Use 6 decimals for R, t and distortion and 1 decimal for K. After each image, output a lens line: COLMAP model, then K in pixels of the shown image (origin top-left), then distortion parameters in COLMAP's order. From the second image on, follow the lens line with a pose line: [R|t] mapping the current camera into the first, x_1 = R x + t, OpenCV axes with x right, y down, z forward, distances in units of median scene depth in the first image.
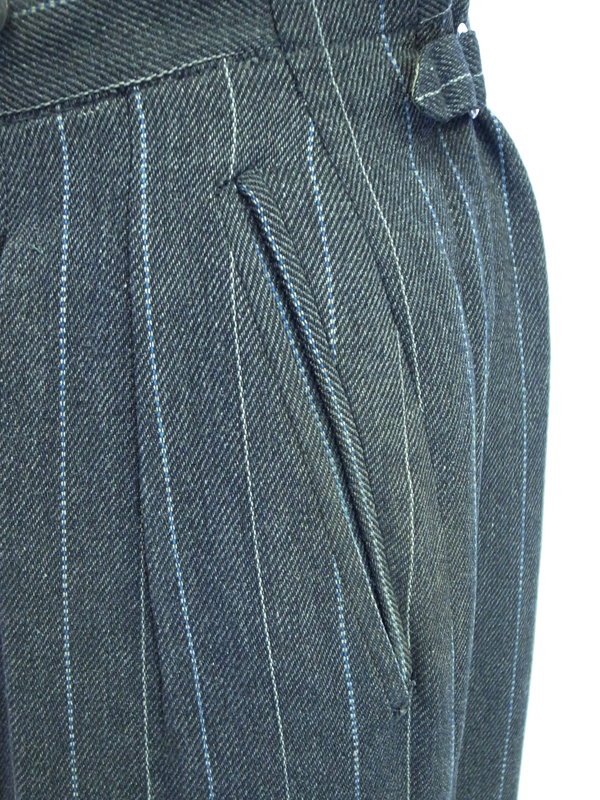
lens RADIAL K [[861.4, 0, 226.2], [0, 861.4, 441.6], [0, 0, 1]] dist [-0.035657, 0.027127]
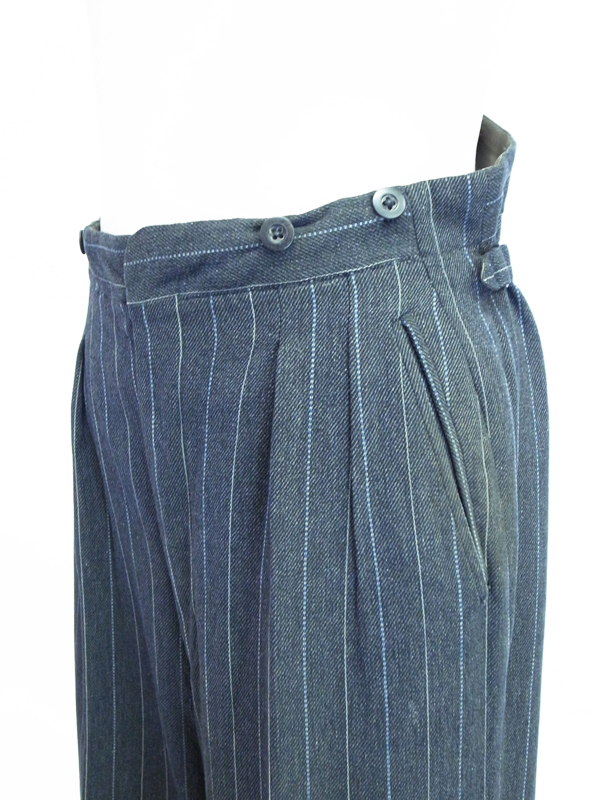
lens RADIAL K [[798.3, 0, 300.4], [0, 798.3, 416.0], [0, 0, 1]] dist [-0.016810, 0.001222]
pose [[0.995699, 0.009542, 0.092151, -0.374163], [0.004014, 0.989303, -0.145817, 0.183993], [-0.092557, 0.145560, 0.985010, -0.750769]]
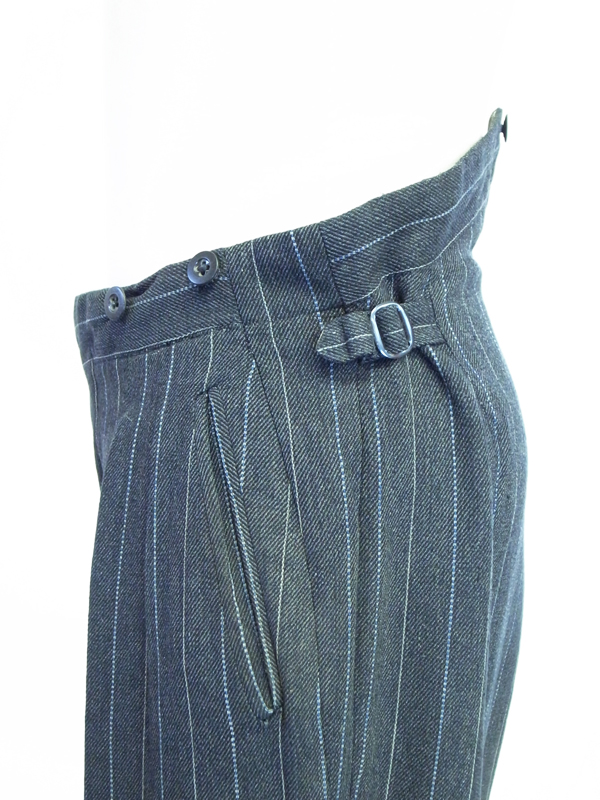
lens RADIAL K [[871.9, 0, 301.0], [0, 871.9, 451.3], [0, 0, 1]] dist [-0.019183, 0.014348]
pose [[0.831960, 0.101601, -0.545454, 1.165855], [-0.188999, 0.976192, -0.106439, -0.015518], [0.521654, 0.191643, 0.831355, -0.418329]]
